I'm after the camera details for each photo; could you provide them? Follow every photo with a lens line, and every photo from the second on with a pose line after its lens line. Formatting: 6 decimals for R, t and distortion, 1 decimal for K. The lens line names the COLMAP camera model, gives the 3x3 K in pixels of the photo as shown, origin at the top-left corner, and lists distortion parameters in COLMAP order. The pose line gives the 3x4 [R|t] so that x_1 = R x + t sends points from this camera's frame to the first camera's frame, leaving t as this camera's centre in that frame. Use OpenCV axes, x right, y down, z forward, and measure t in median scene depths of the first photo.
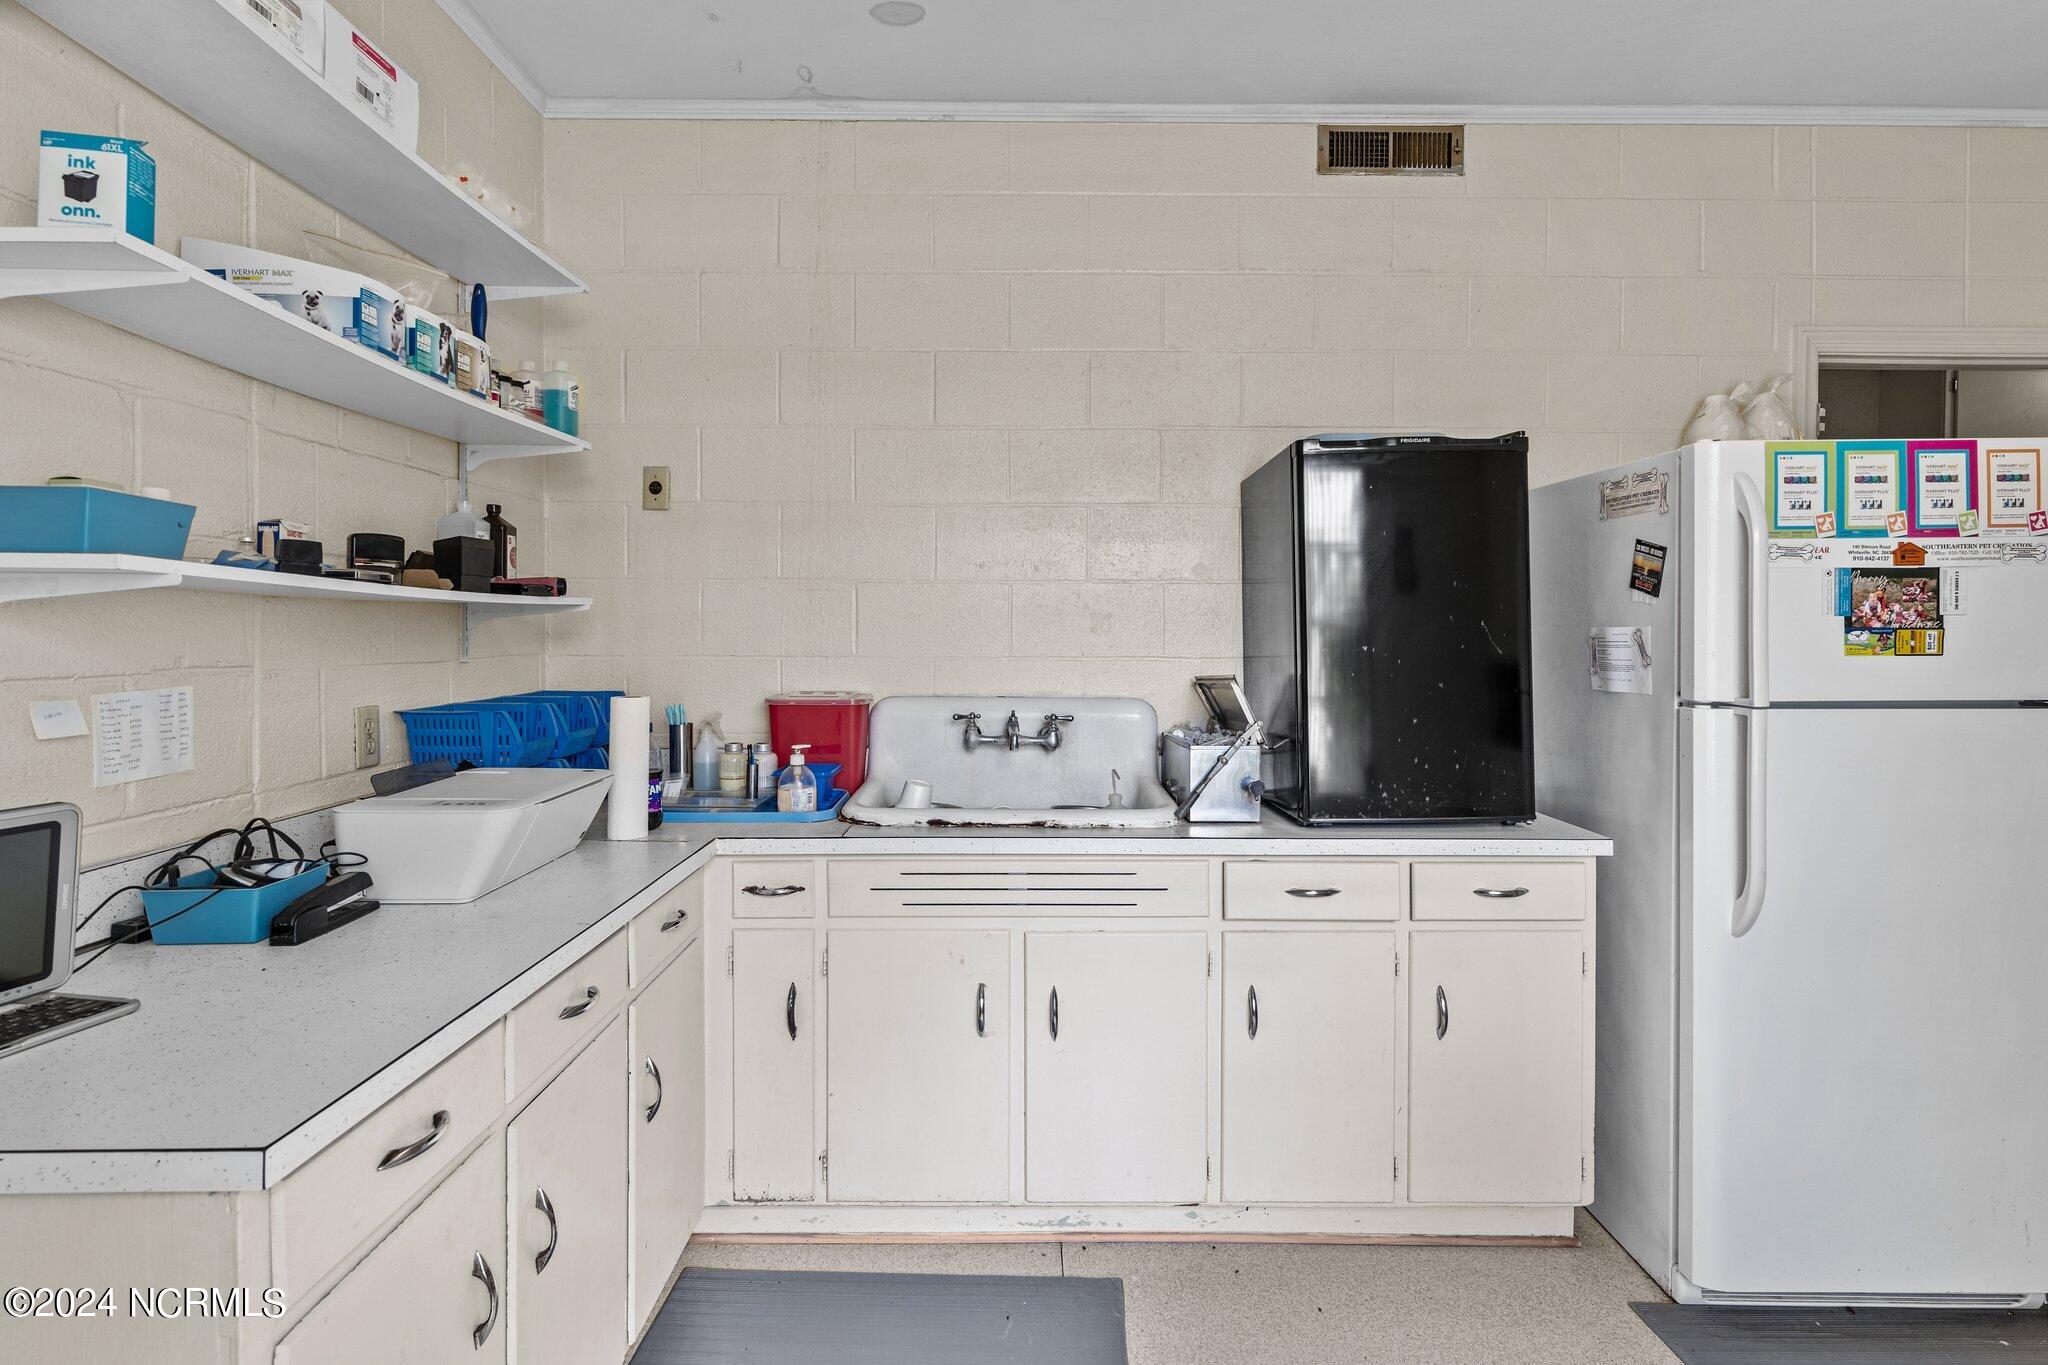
lens RADIAL K [[990.2, 0, 1041.0], [0, 990.2, 634.7], [0, 0, 1]] dist [0.005065, -0.003015]
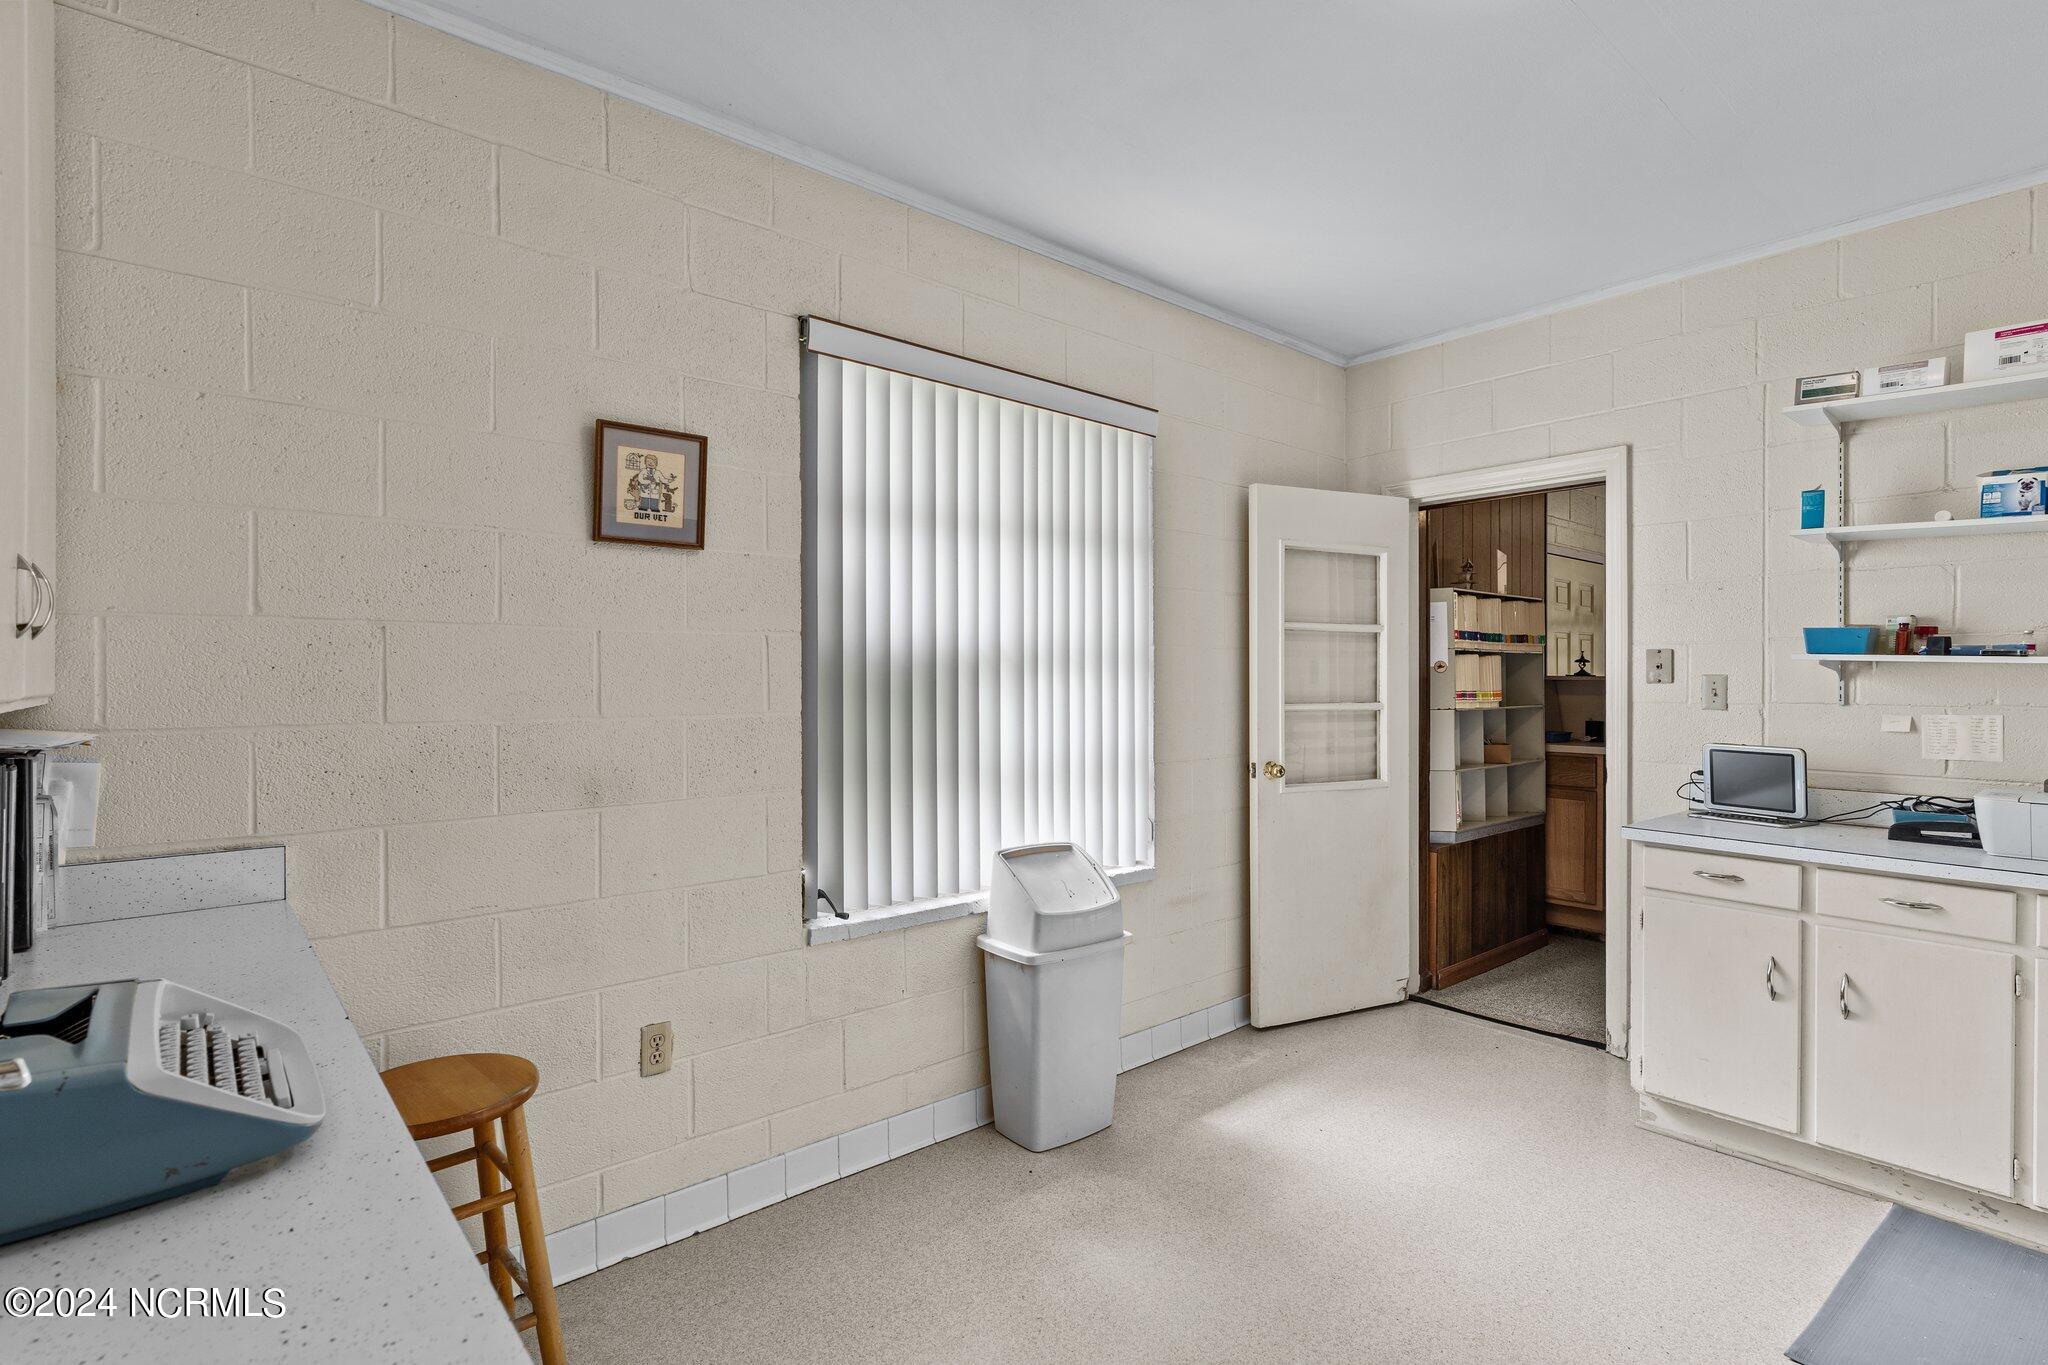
lens RADIAL K [[990.2, 0, 1031.9], [0, 990.2, 677.9], [0, 0, 1]] dist [0.005065, -0.003015]
pose [[-0.754965, -0.003517, -0.655755, 1.224570], [-0.009632, 0.999937, 0.005726, -0.007409], [0.655694, 0.010640, -0.754952, 0.887459]]
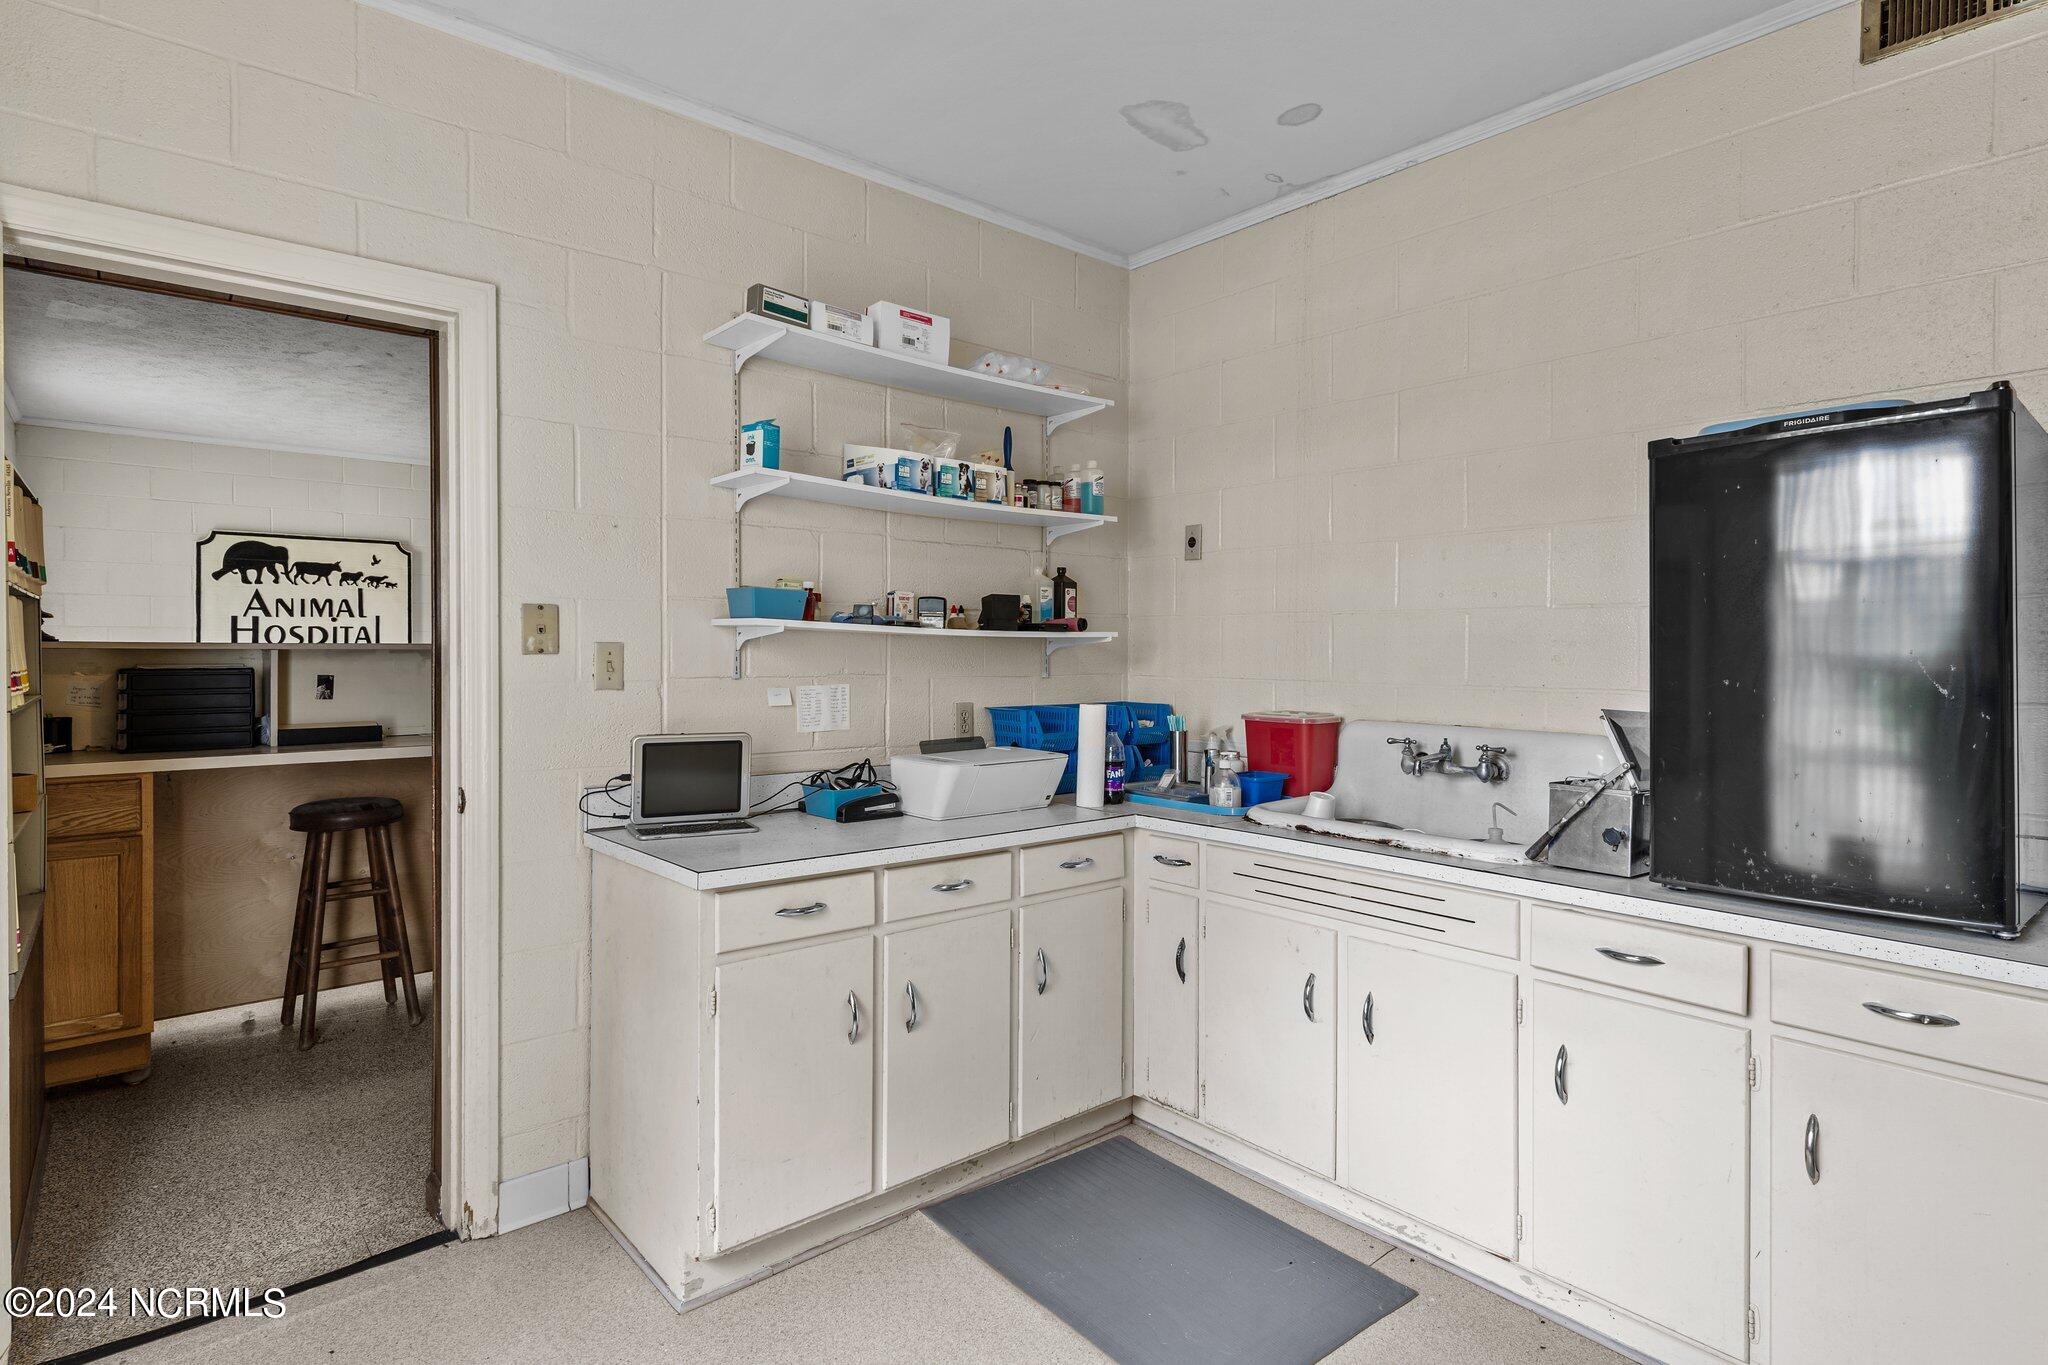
lens RADIAL K [[1040.7, 0, 1033.5], [0, 1040.7, 654.6], [0, 0, 1]] dist [0.001226, -0.001300]
pose [[0.653002, 0.003566, -0.757348, 0.618964], [-0.009902, 0.999944, -0.003830, 0.000351], [0.757292, 0.010000, 0.653000, -0.006116]]
